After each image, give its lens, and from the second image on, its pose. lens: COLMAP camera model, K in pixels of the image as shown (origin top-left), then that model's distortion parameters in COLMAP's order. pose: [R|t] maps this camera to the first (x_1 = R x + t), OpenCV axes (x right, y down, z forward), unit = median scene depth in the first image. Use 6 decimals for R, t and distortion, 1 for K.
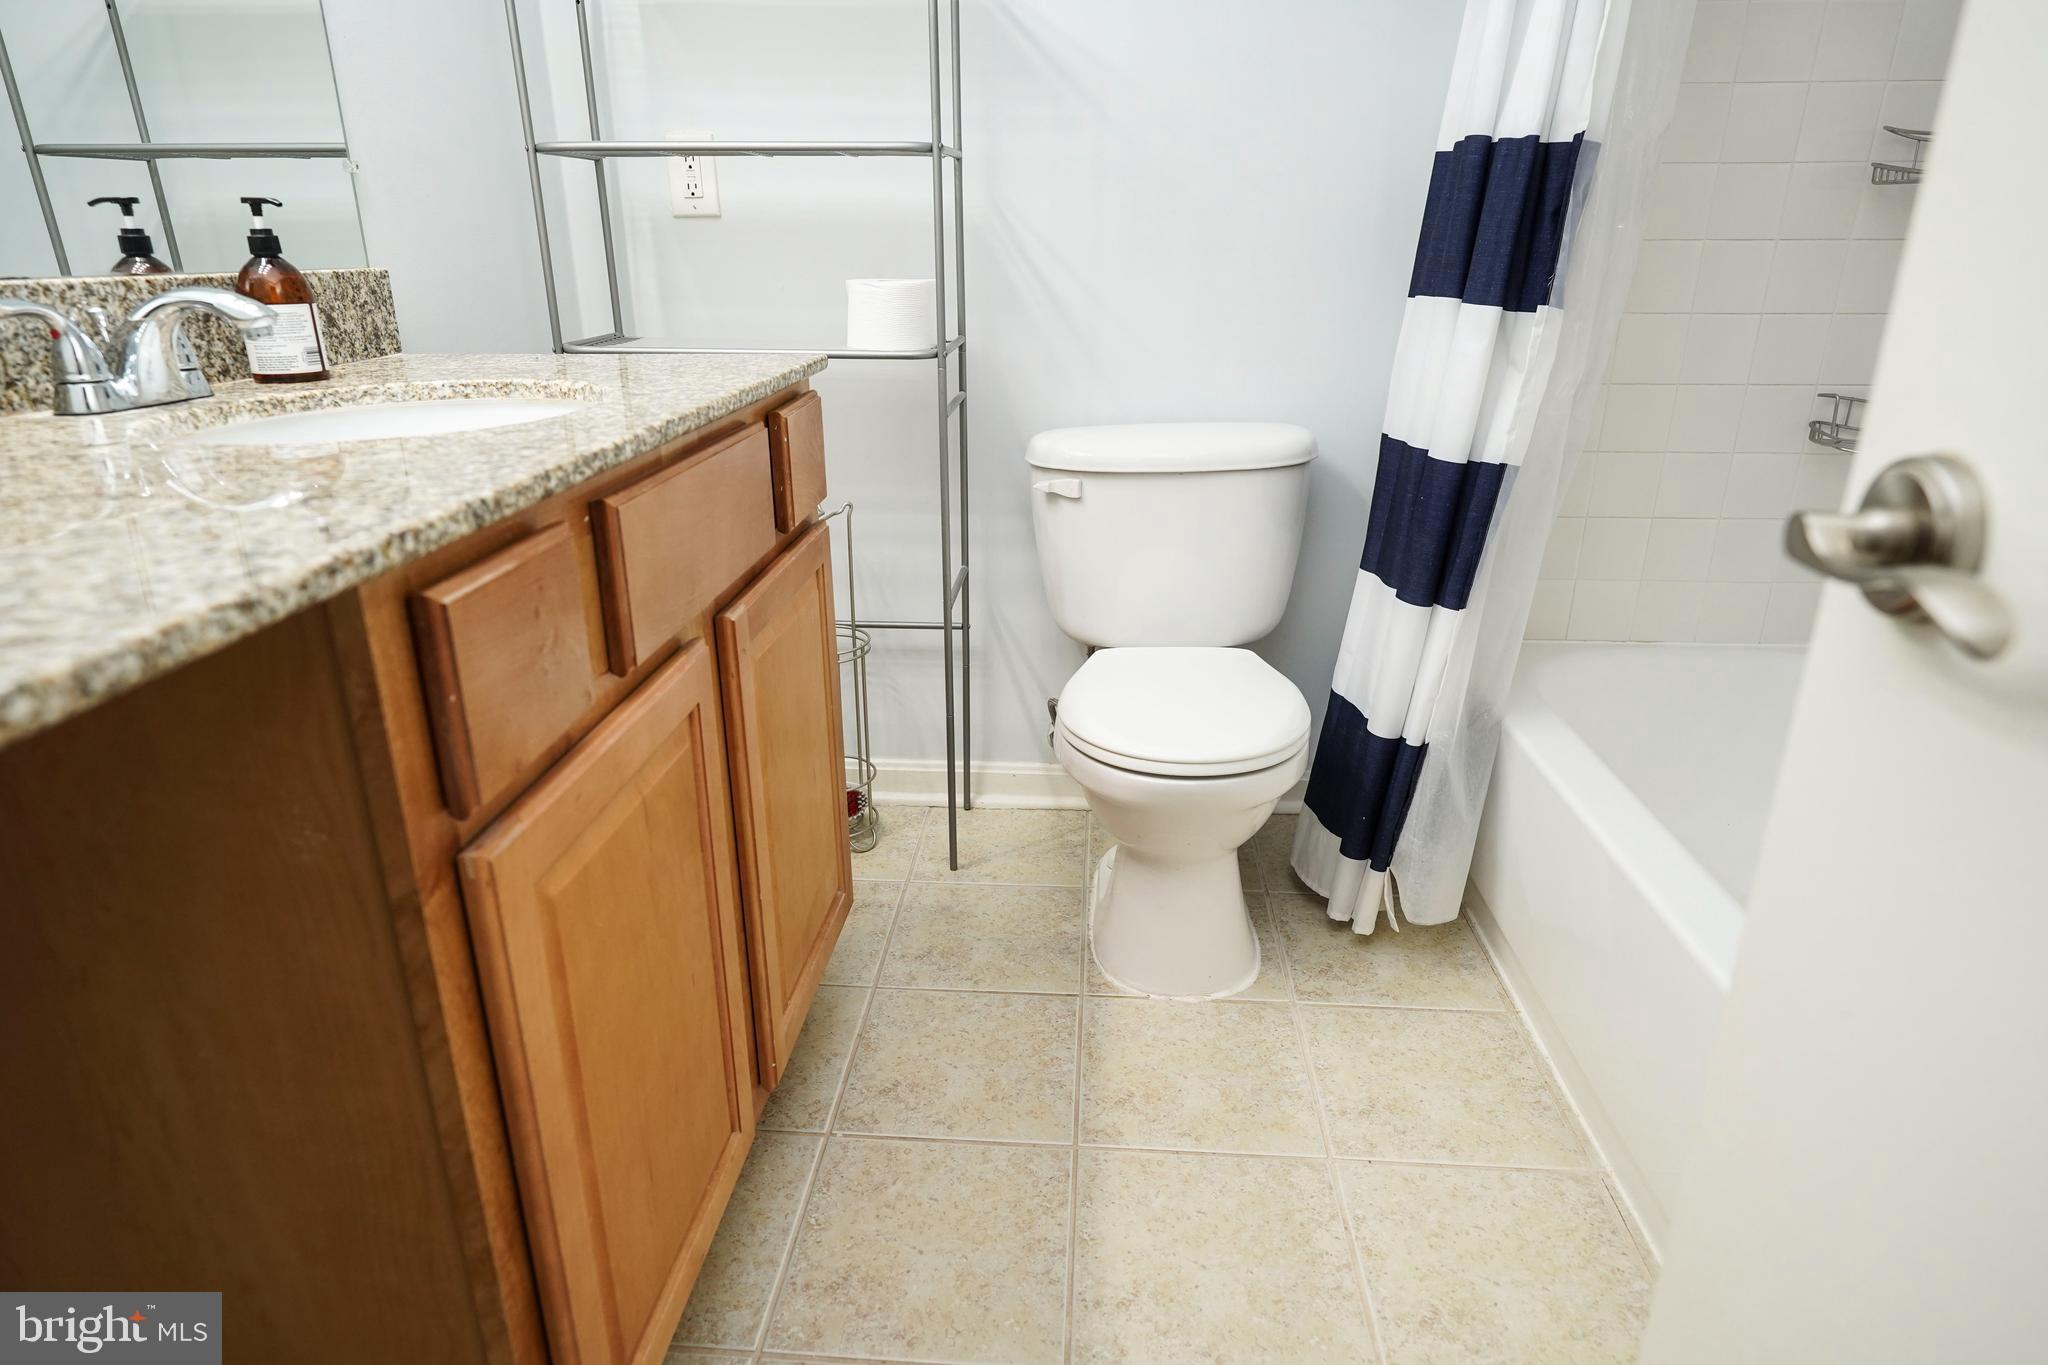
lens RADIAL K [[1180.2, 0, 1015.4], [0, 1180.2, 660.1], [0, 0, 1]] dist [-0.005423, 0.001322]
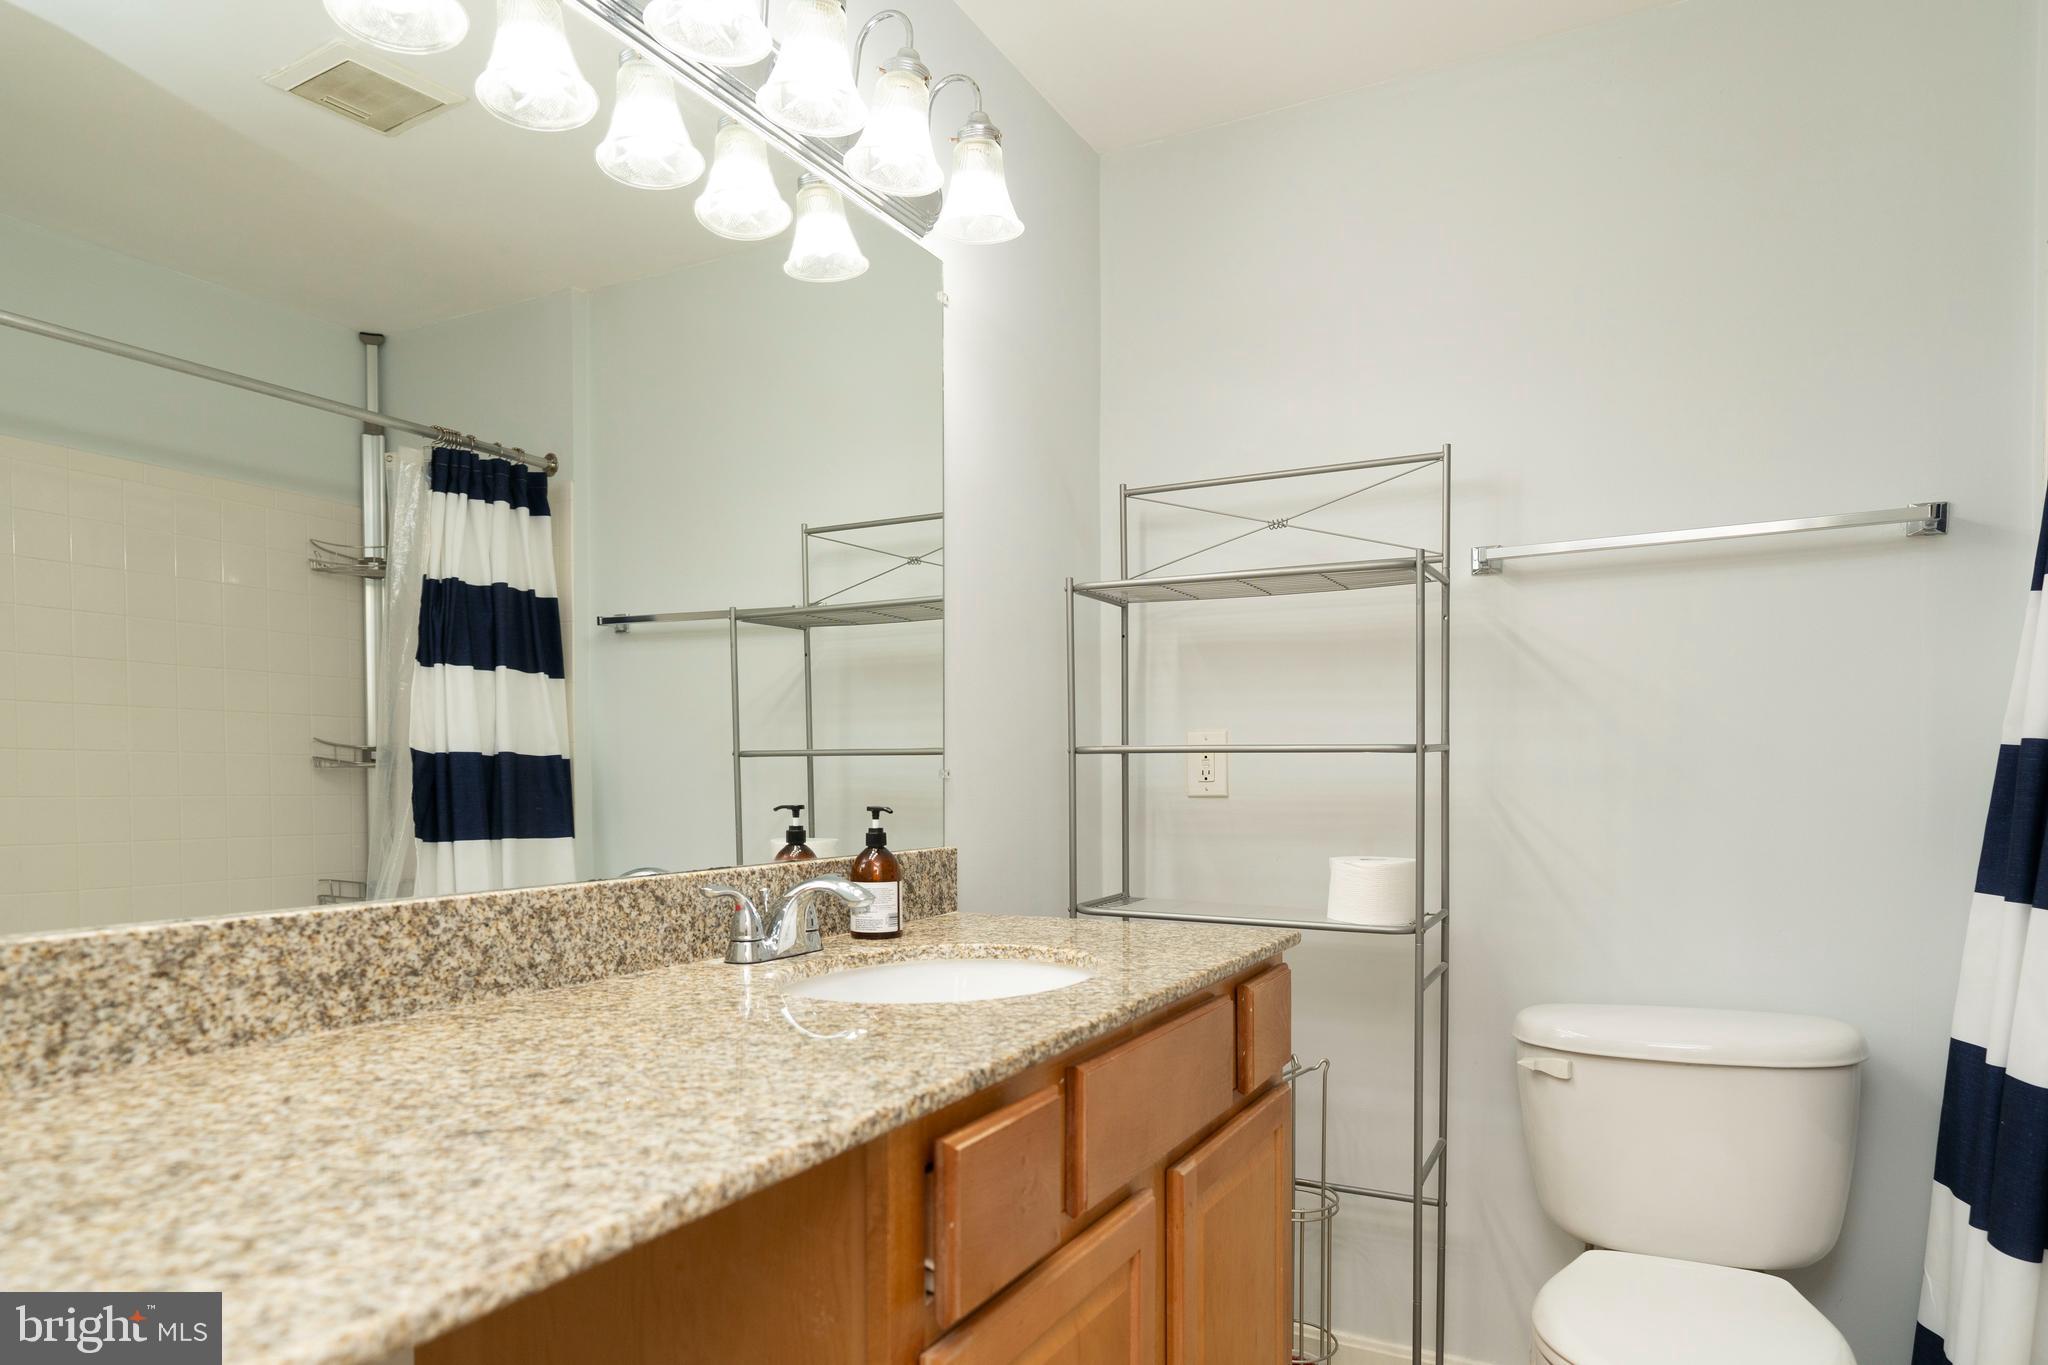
lens RADIAL K [[1207.7, 0, 1050.7], [0, 1207.7, 802.8], [0, 0, 1]] dist [-0.002693, 0.000655]
pose [[0.920932, 0.019240, -0.389247, 0.087031], [-0.139793, 0.948624, -0.283851, -0.027766], [0.363788, 0.315821, 0.876308, -0.158125]]
